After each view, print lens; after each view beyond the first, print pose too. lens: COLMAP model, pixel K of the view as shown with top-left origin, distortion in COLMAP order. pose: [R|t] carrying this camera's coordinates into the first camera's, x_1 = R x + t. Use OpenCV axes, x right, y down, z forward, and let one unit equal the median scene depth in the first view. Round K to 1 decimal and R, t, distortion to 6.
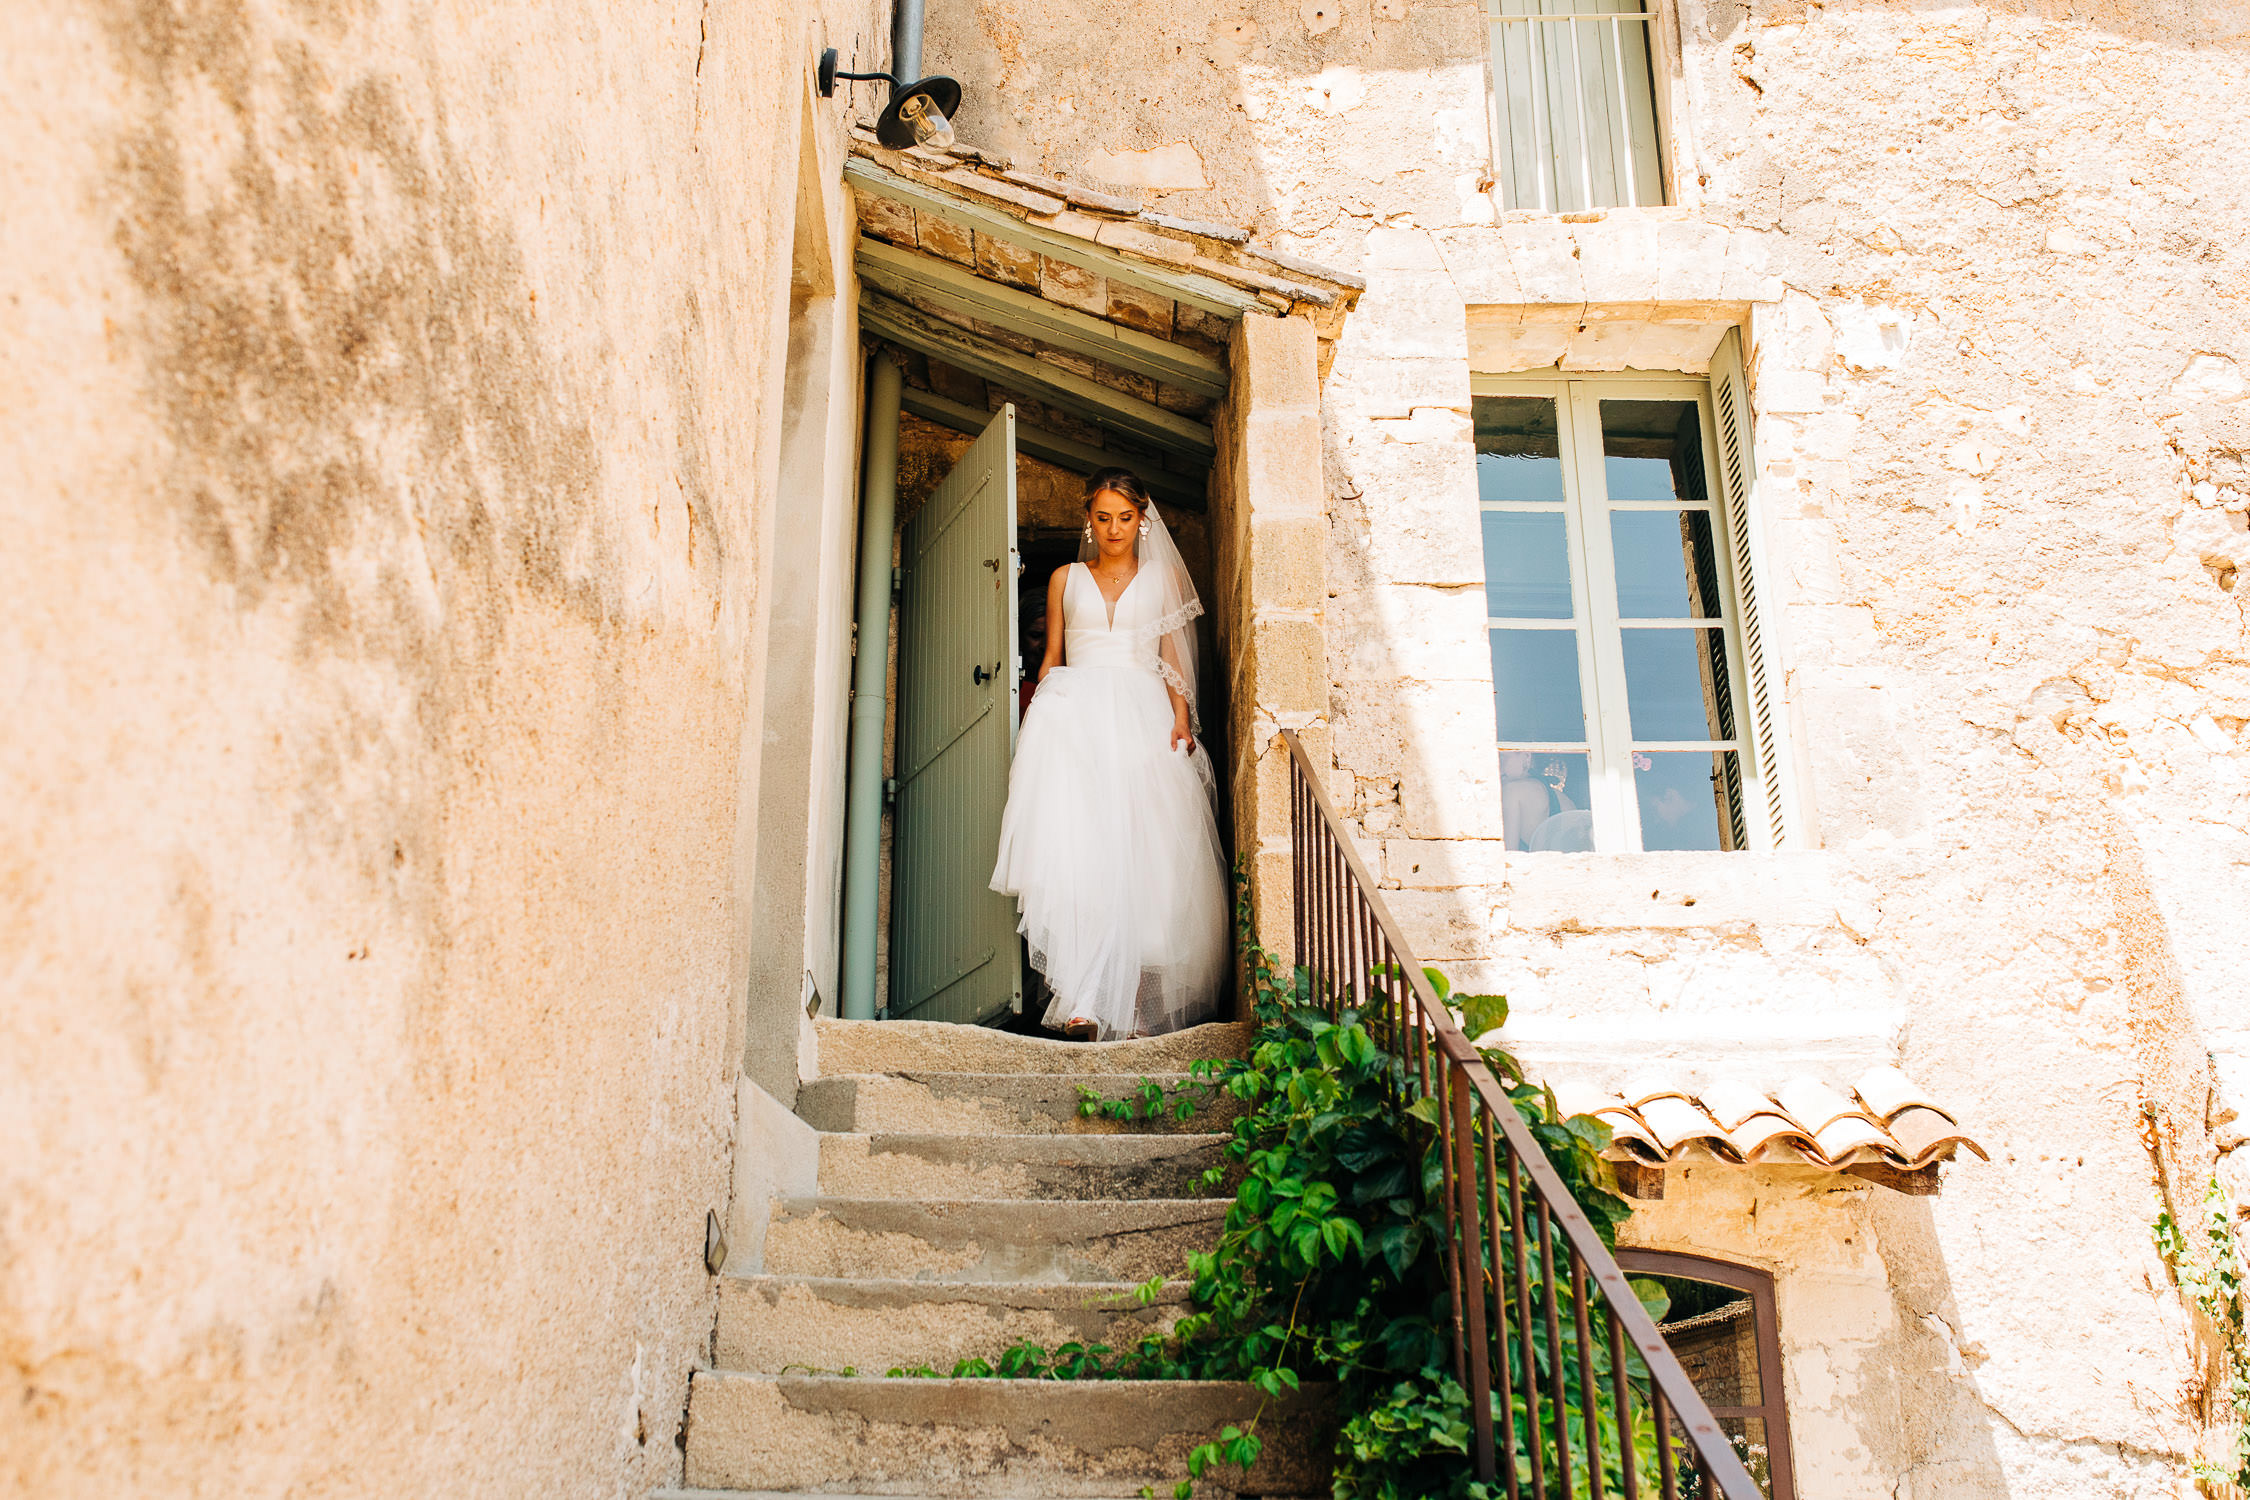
lens RADIAL K [[2205.0, 0, 1126.3], [0, 2205.0, 716.4], [0, 0, 1]] dist [-0.017212, -0.000161]
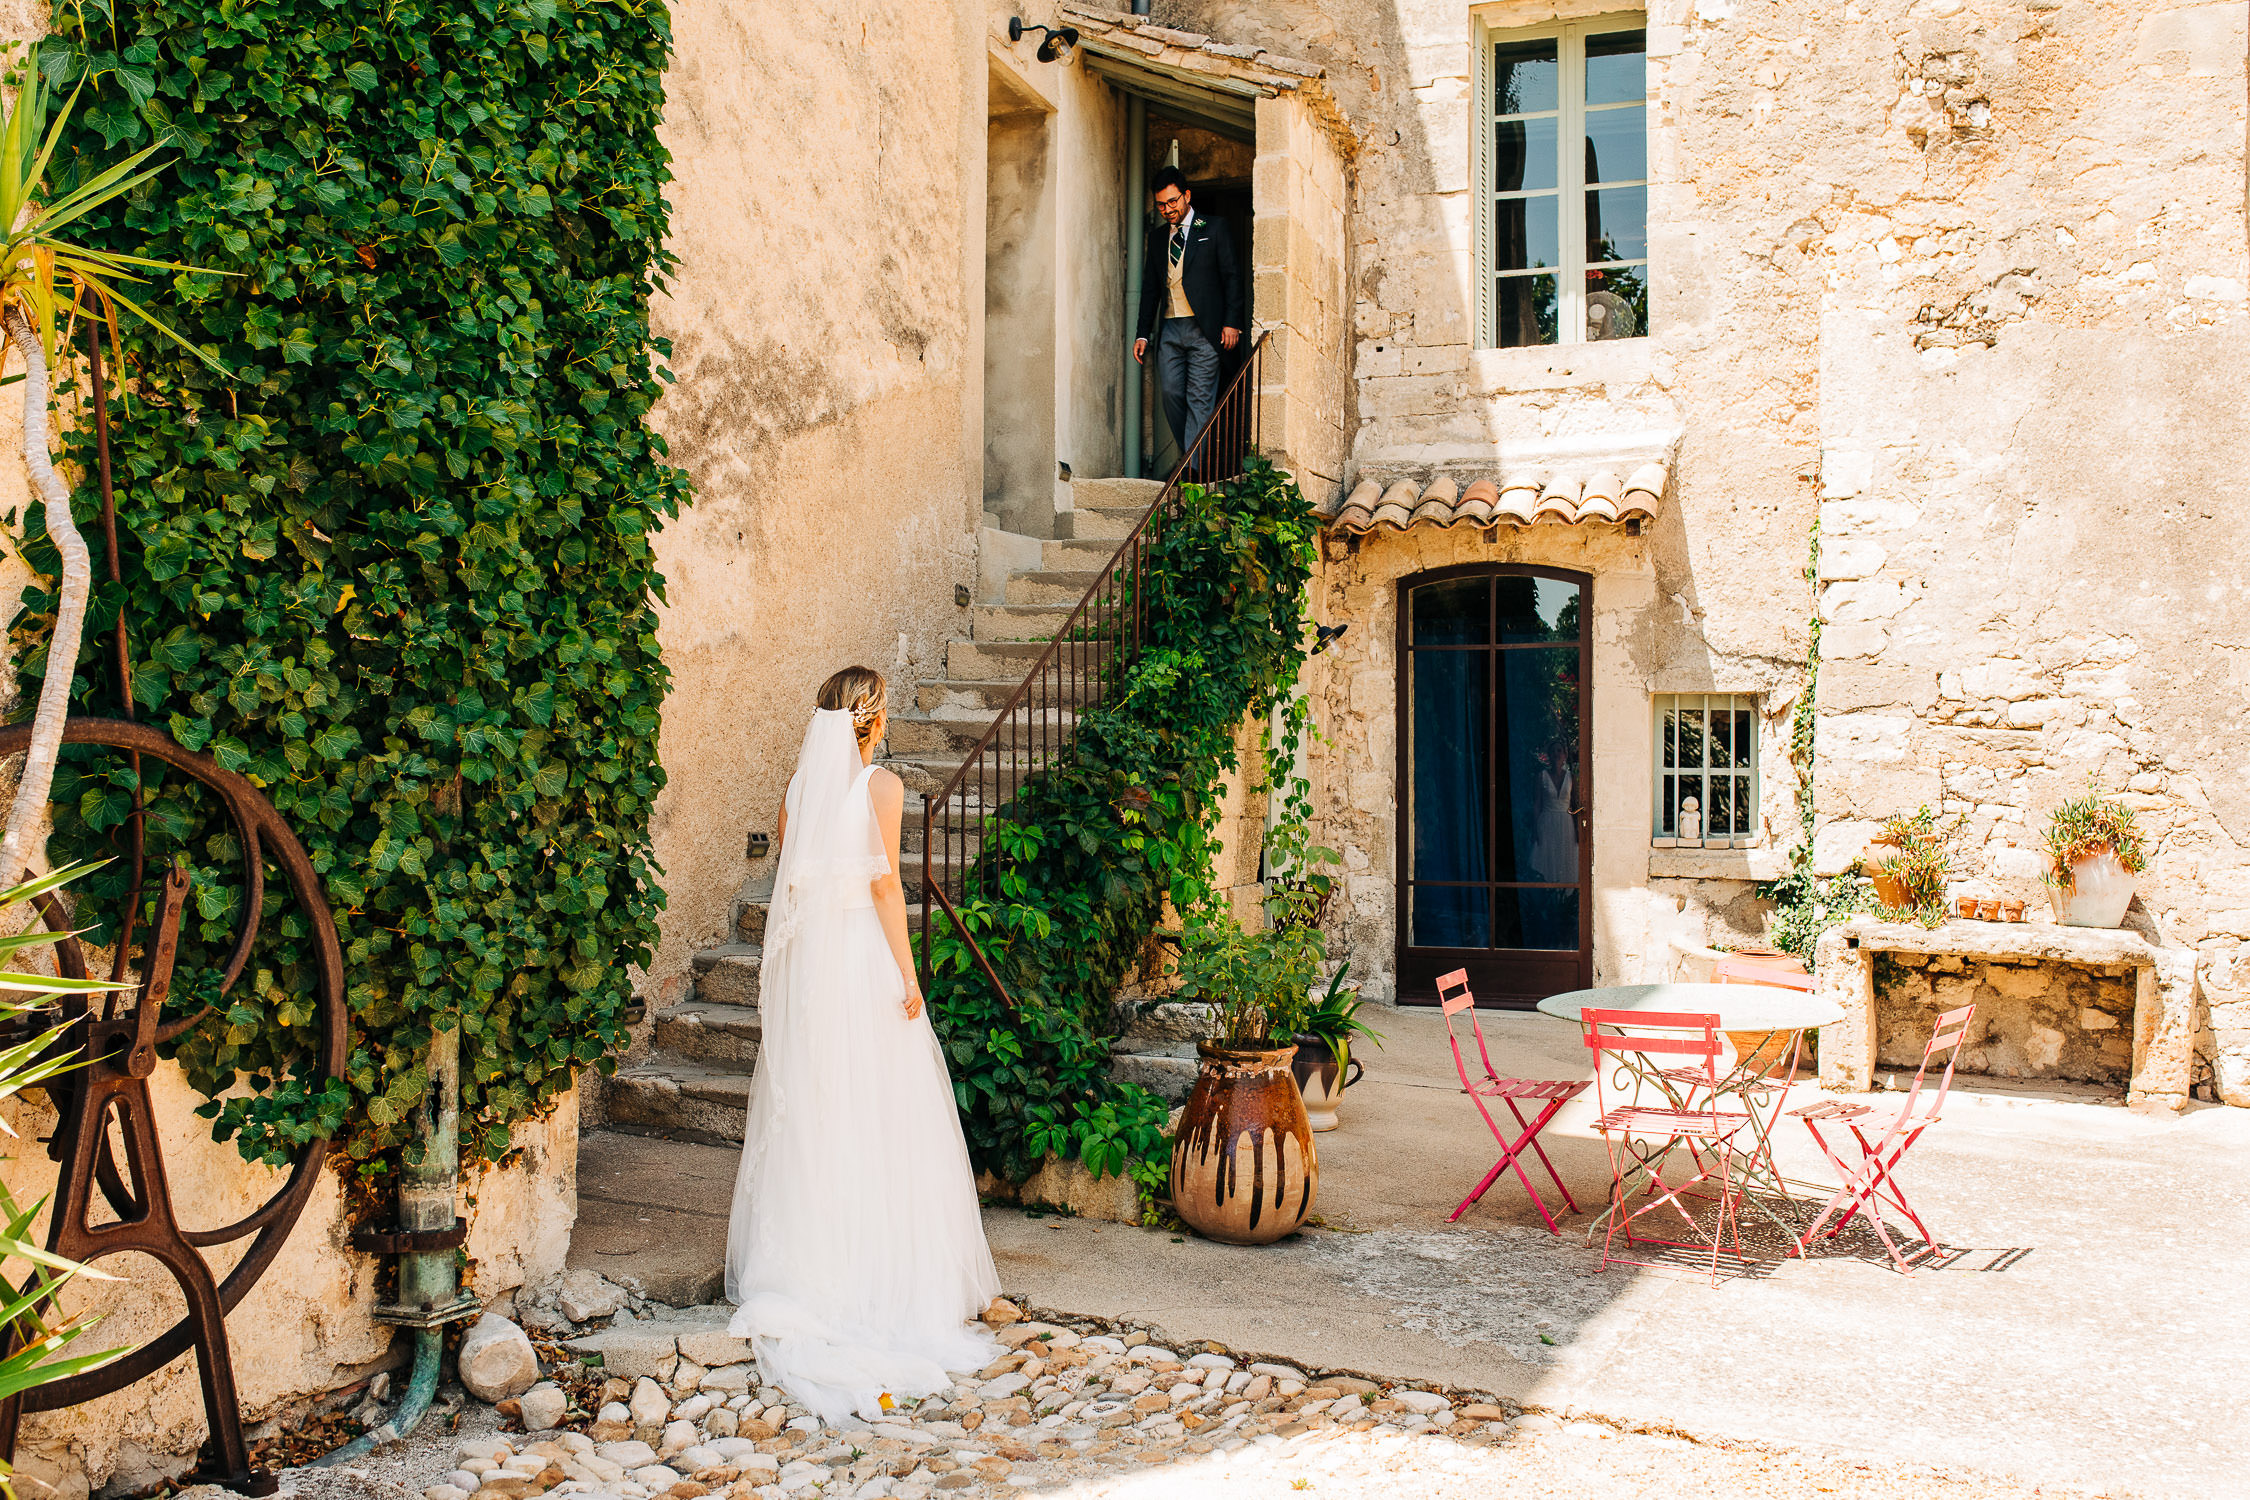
lens RADIAL K [[2205.0, 0, 1126.3], [0, 2205.0, 716.4], [0, 0, 1]] dist [-0.017212, -0.000161]
pose [[0.924597, -0.005046, -0.380914, 0.605980], [0.130976, 0.943165, 0.305426, -0.247852], [0.357723, -0.332287, 0.872708, -0.790770]]
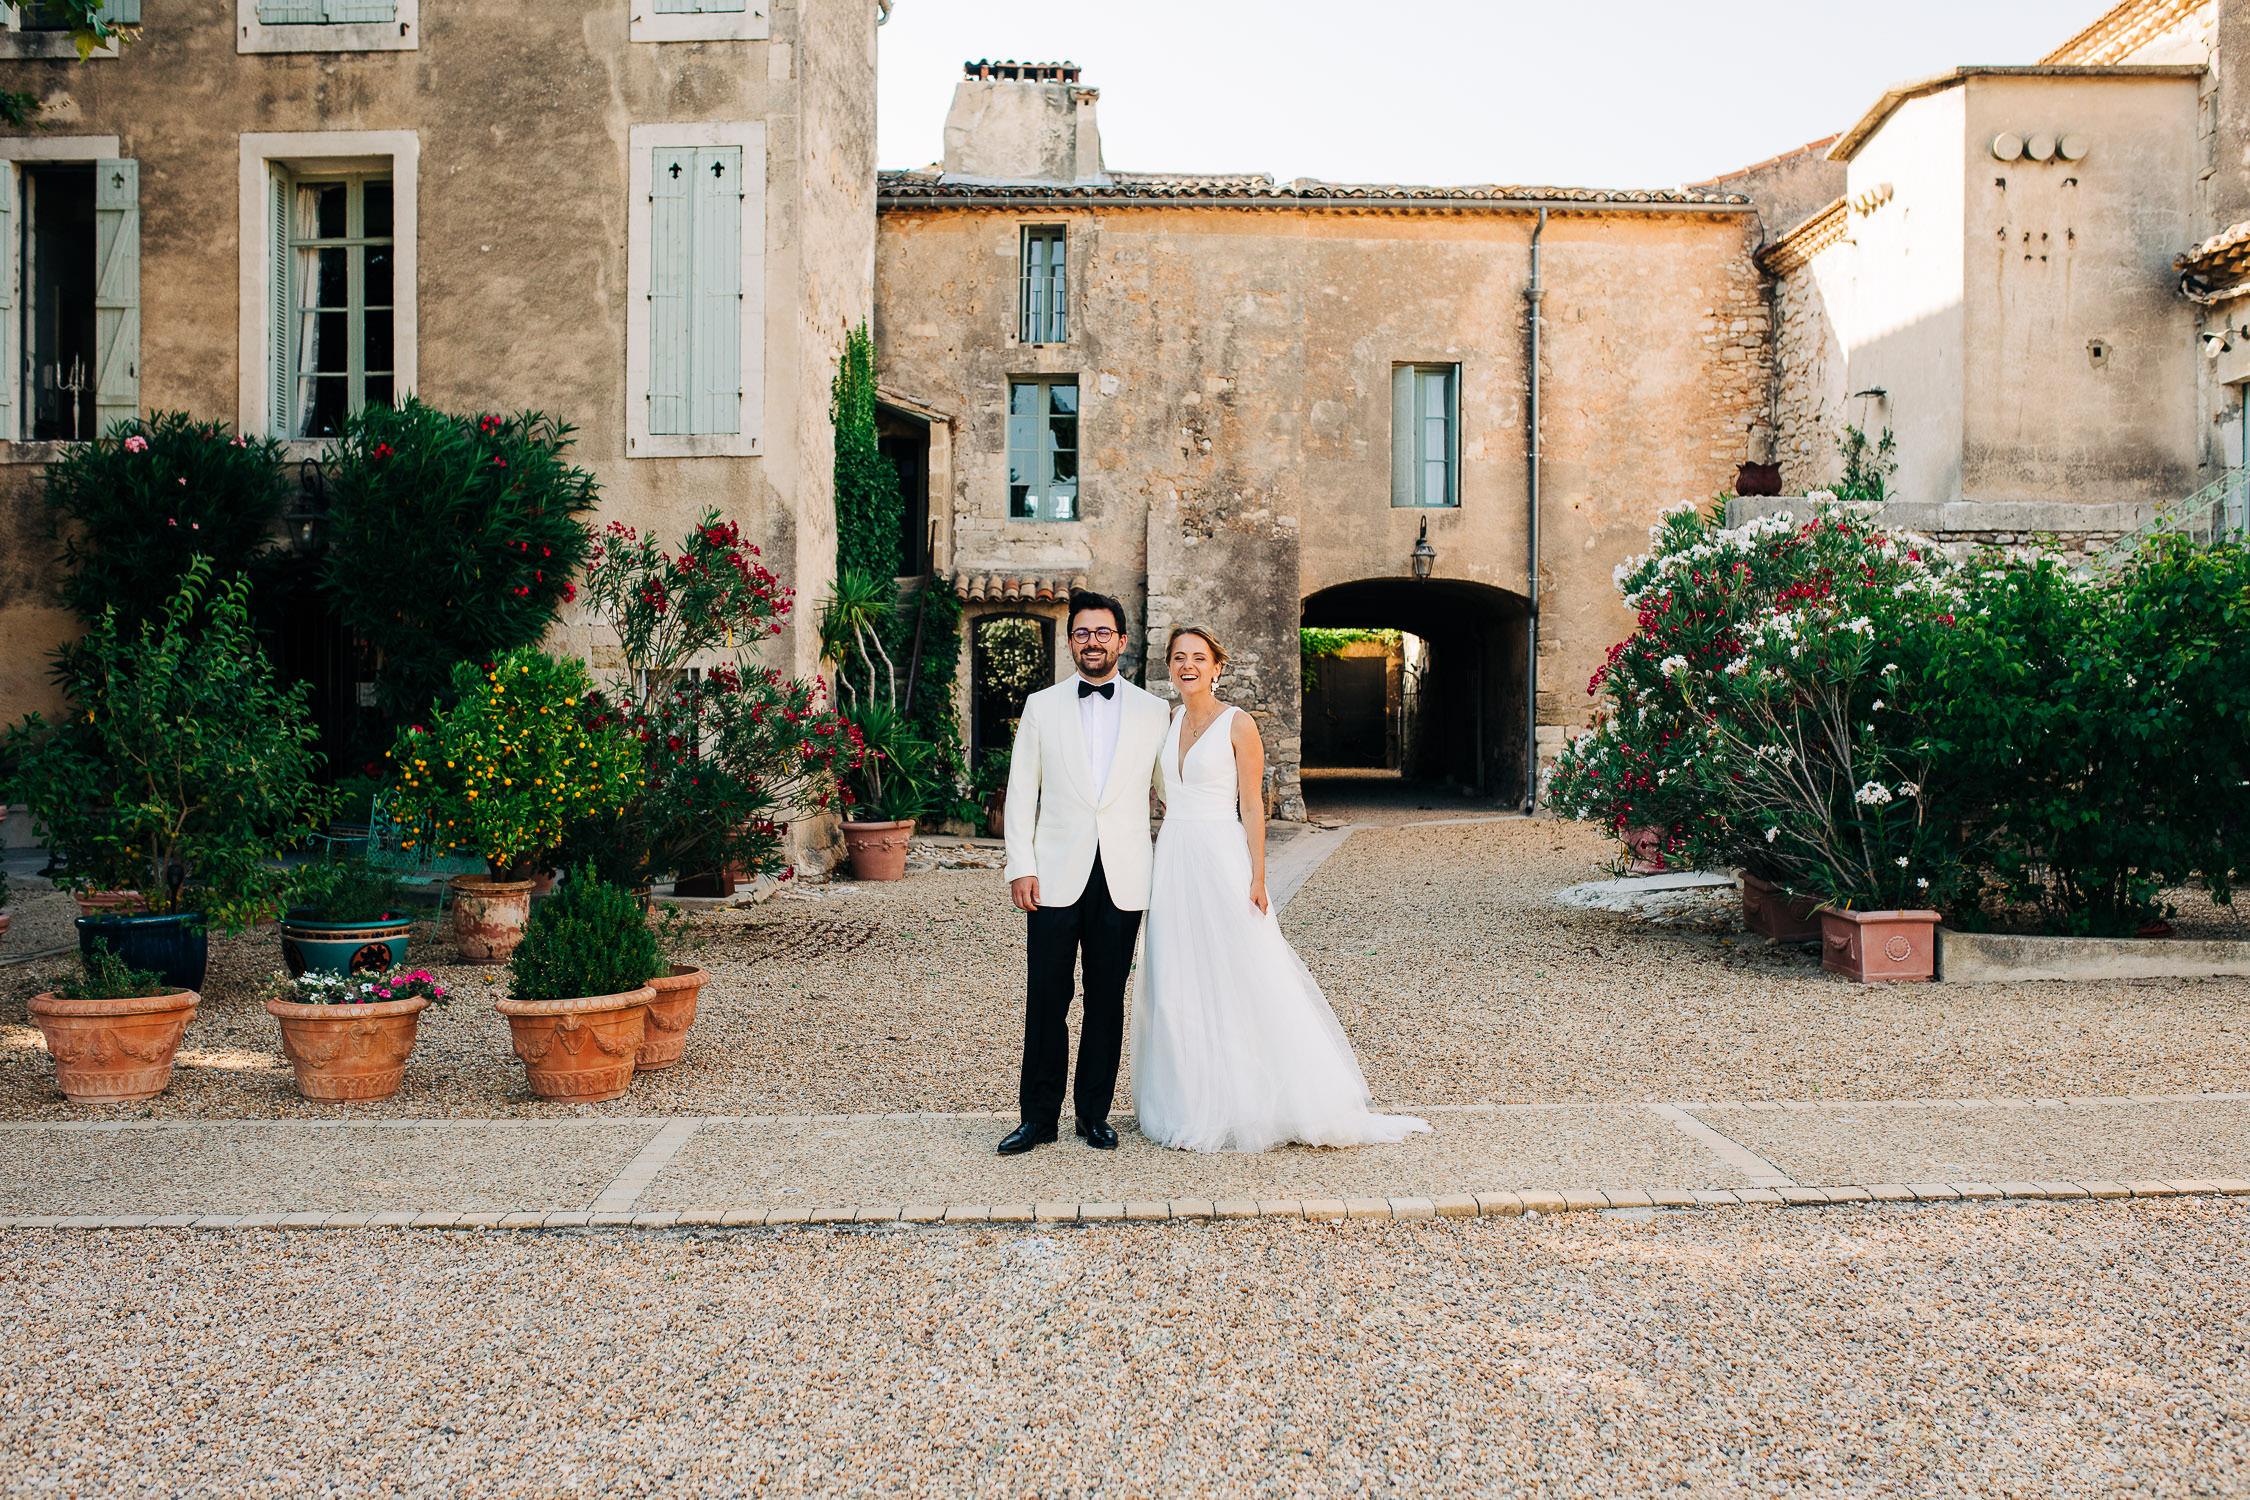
lens RADIAL K [[2205.0, 0, 1126.3], [0, 2205.0, 716.4], [0, 0, 1]] dist [-0.017212, -0.000161]
pose [[0.998837, 0.013156, -0.046394, 0.618495], [0.004920, 0.929243, 0.369436, -1.178928], [0.047971, -0.369235, 0.928097, -3.132854]]
